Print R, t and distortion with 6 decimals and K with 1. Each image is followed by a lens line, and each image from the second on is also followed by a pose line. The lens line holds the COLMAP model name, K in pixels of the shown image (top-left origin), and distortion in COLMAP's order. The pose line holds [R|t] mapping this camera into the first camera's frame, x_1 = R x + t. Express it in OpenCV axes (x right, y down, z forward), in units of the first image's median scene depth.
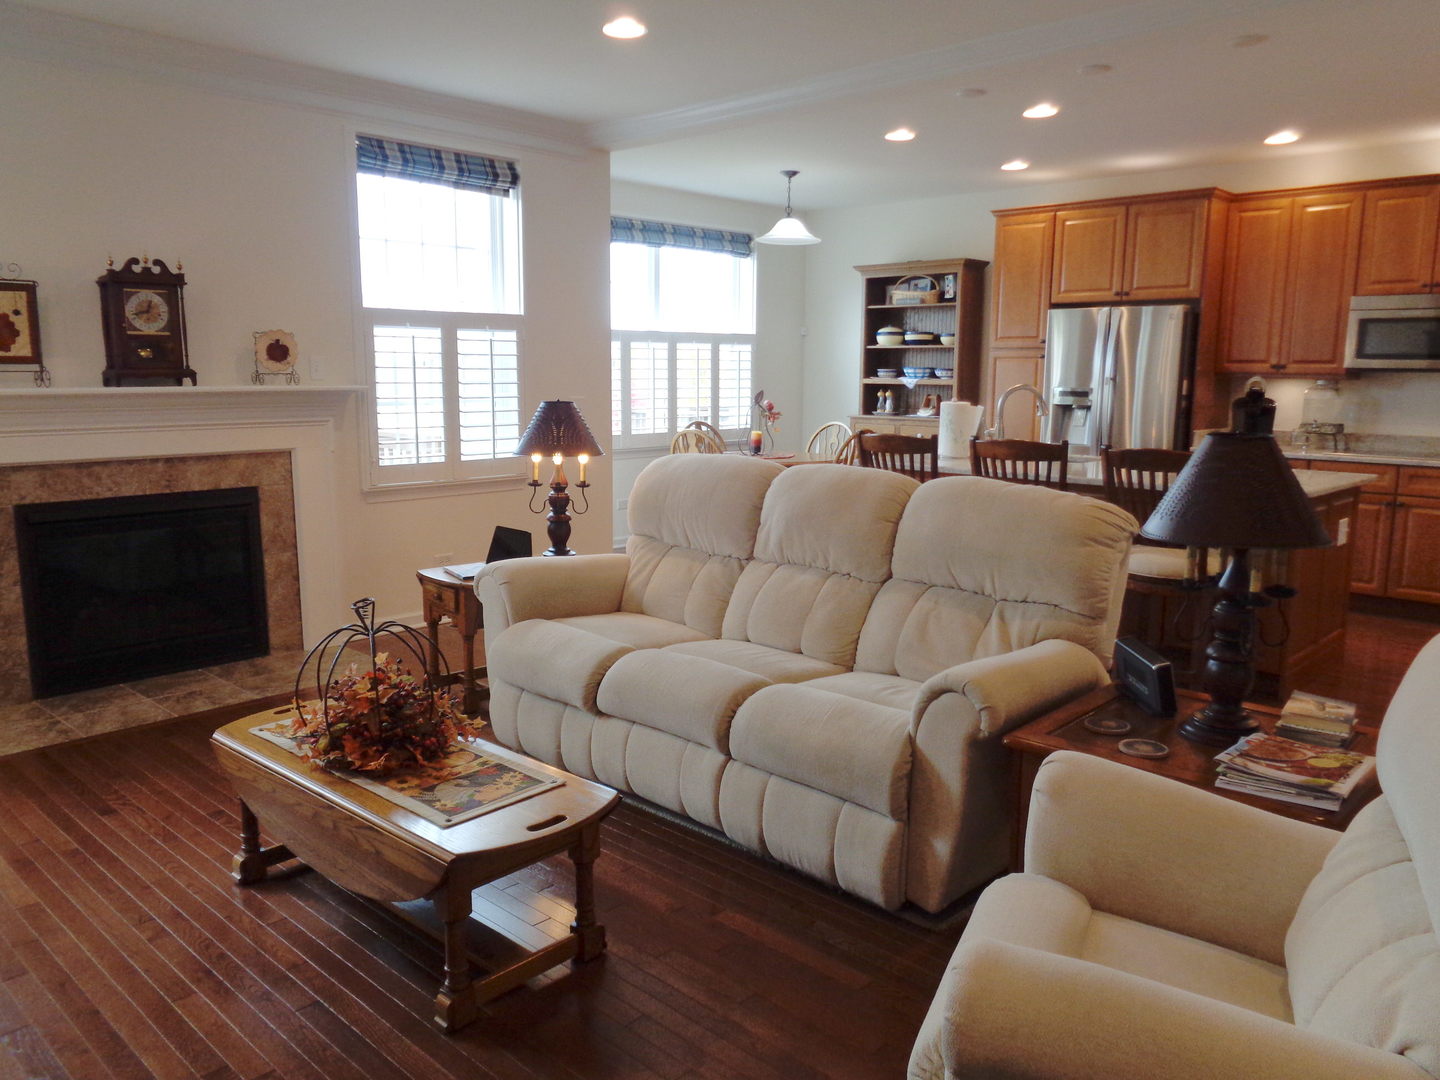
lens RADIAL K [[1073.6, 0, 720.0], [0, 1073.6, 540.0], [0, 0, 1]] dist [0.024752, 0.002331]
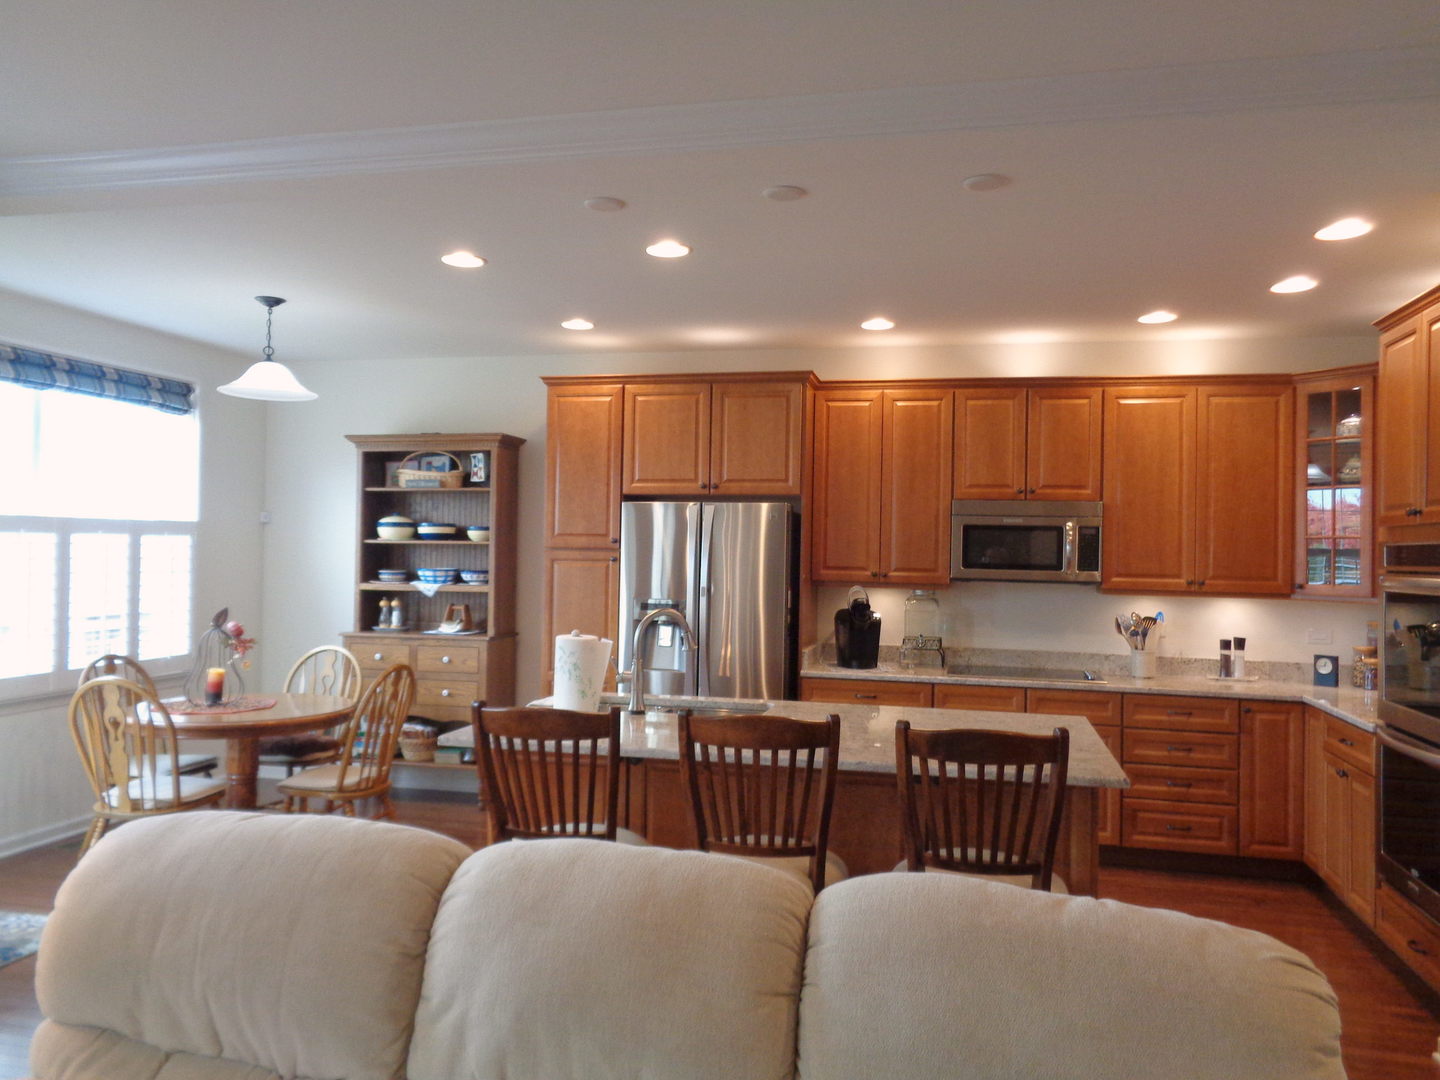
lens RADIAL K [[1113.7, 0, 720.0], [0, 1113.7, 540.0], [0, 0, 1]] dist [0.005503, 0.007156]
pose [[0.867000, 0.008743, 0.498232, -0.041443], [0.073036, 0.986819, -0.144410, -0.060712], [-0.492928, 0.161593, 0.854933, 0.259626]]
